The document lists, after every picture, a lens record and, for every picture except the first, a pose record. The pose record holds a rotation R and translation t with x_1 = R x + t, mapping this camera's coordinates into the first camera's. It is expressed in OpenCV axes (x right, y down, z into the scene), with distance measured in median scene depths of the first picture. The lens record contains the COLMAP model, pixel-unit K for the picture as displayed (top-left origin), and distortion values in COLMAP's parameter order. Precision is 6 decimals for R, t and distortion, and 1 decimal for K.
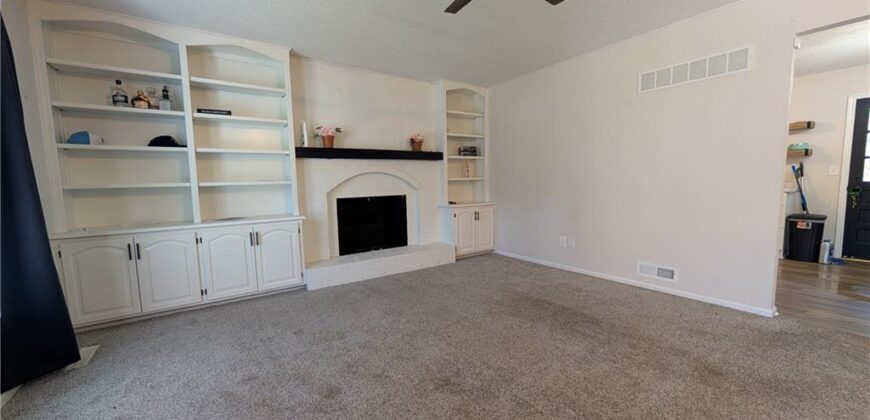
lens RADIAL K [[327.0, 0, 433.5], [0, 327.0, 212.9], [0, 0, 1]] dist [-0.000551, -0.000005]
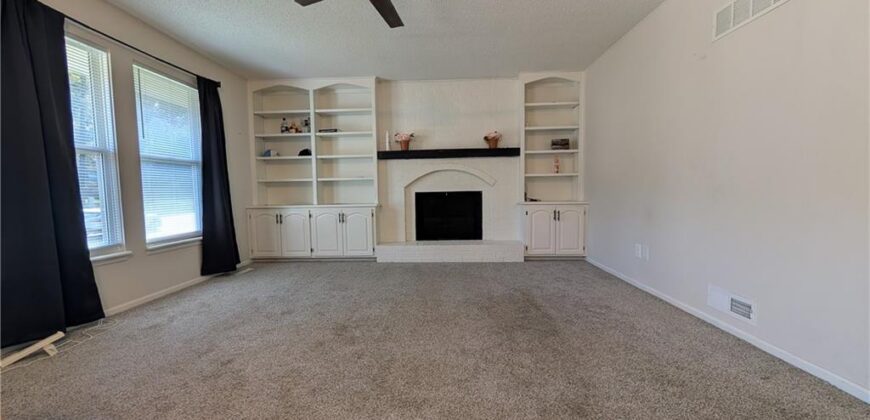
lens RADIAL K [[327.0, 0, 433.5], [0, 327.0, 212.9], [0, 0, 1]] dist [-0.000551, -0.000005]
pose [[0.798664, 0.049325, -0.599753, 0.551988], [-0.058941, 0.998255, 0.003611, 0.026642], [0.598884, 0.032466, 0.800177, 0.098064]]
